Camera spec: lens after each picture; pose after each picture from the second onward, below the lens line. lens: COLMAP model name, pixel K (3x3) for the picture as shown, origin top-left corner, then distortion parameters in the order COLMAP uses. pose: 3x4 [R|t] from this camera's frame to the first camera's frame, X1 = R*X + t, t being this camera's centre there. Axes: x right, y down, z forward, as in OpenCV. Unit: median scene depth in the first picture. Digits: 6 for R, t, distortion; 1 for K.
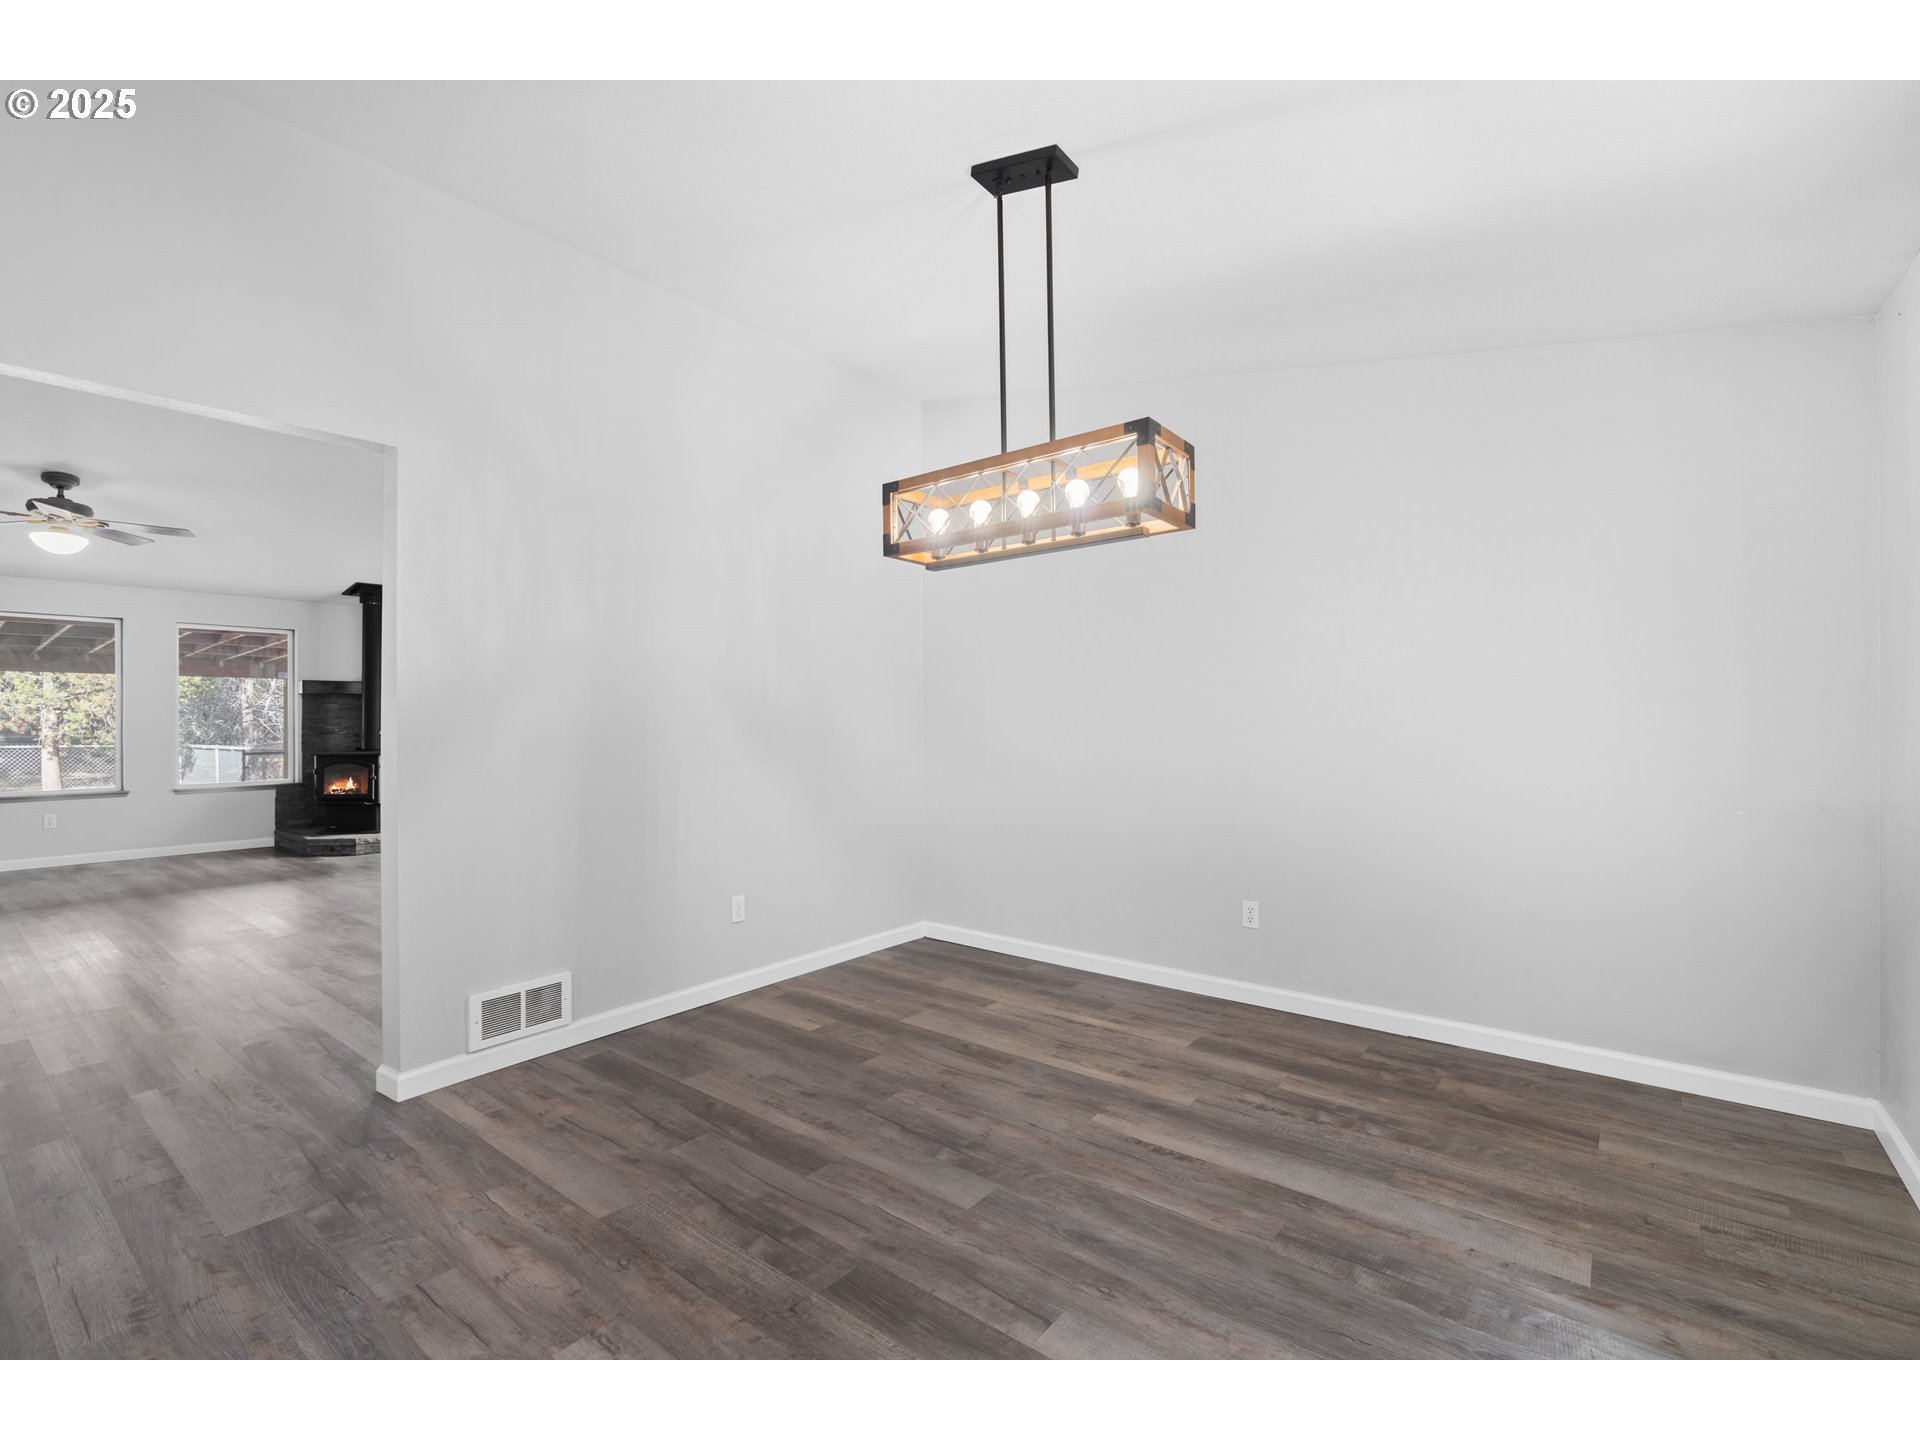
lens RADIAL K [[864.3, 0, 945.8], [0, 864.3, 713.7], [0, 0, 1]] dist [-0.009128, 0.000418]
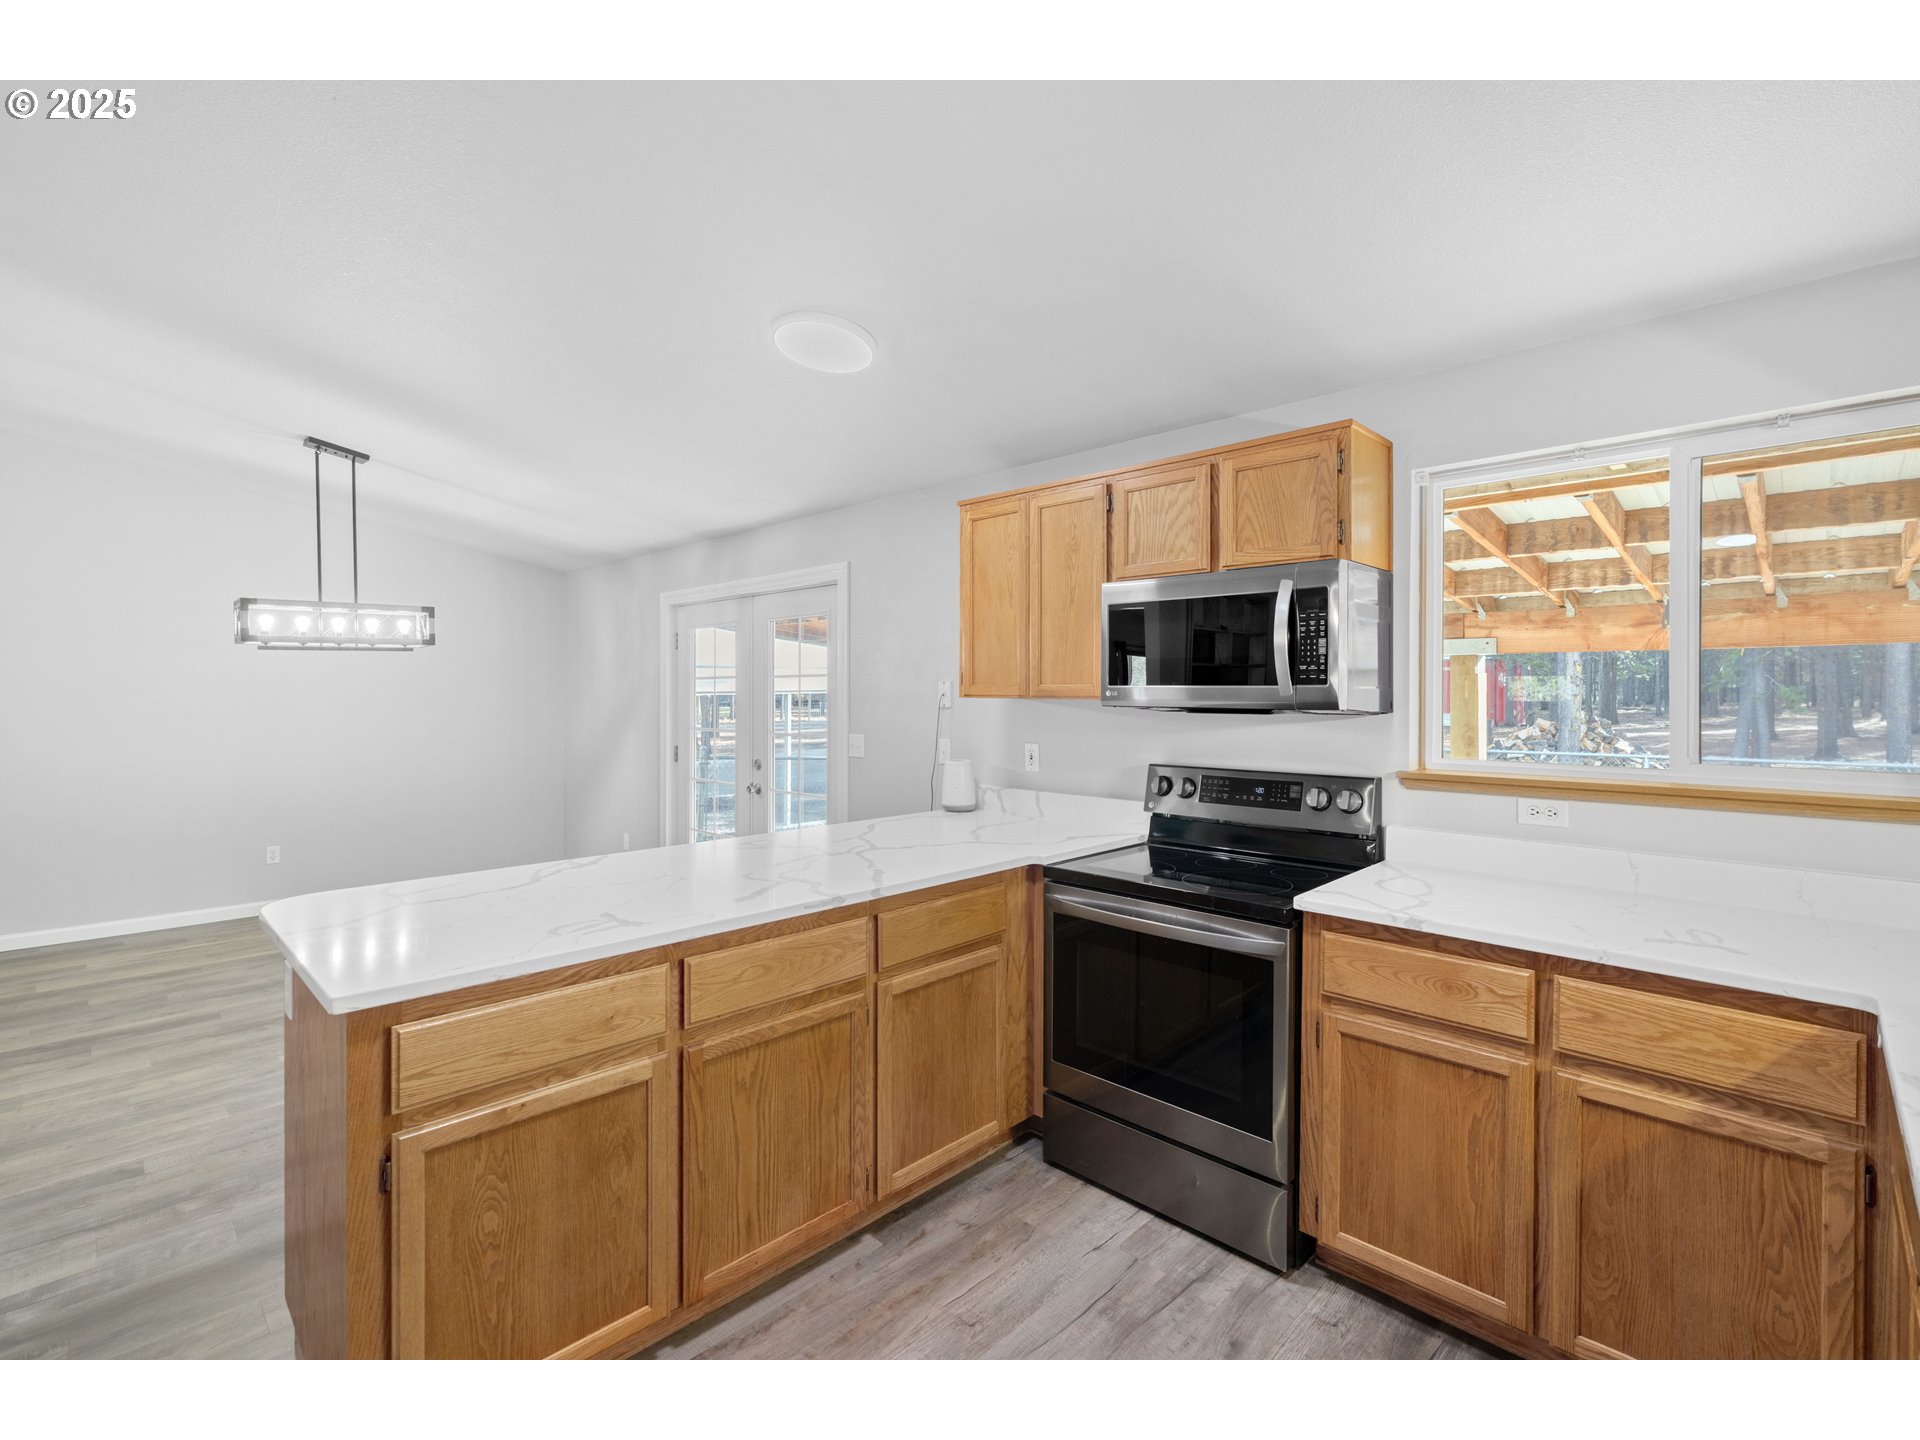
lens RADIAL K [[864.3, 0, 945.8], [0, 864.3, 713.7], [0, 0, 1]] dist [-0.009128, 0.000418]
pose [[0.107874, -0.015239, 0.994048, -1.571512], [-0.011783, 0.999793, 0.016605, -0.087190], [-0.994095, -0.013504, 0.107672, -0.529194]]
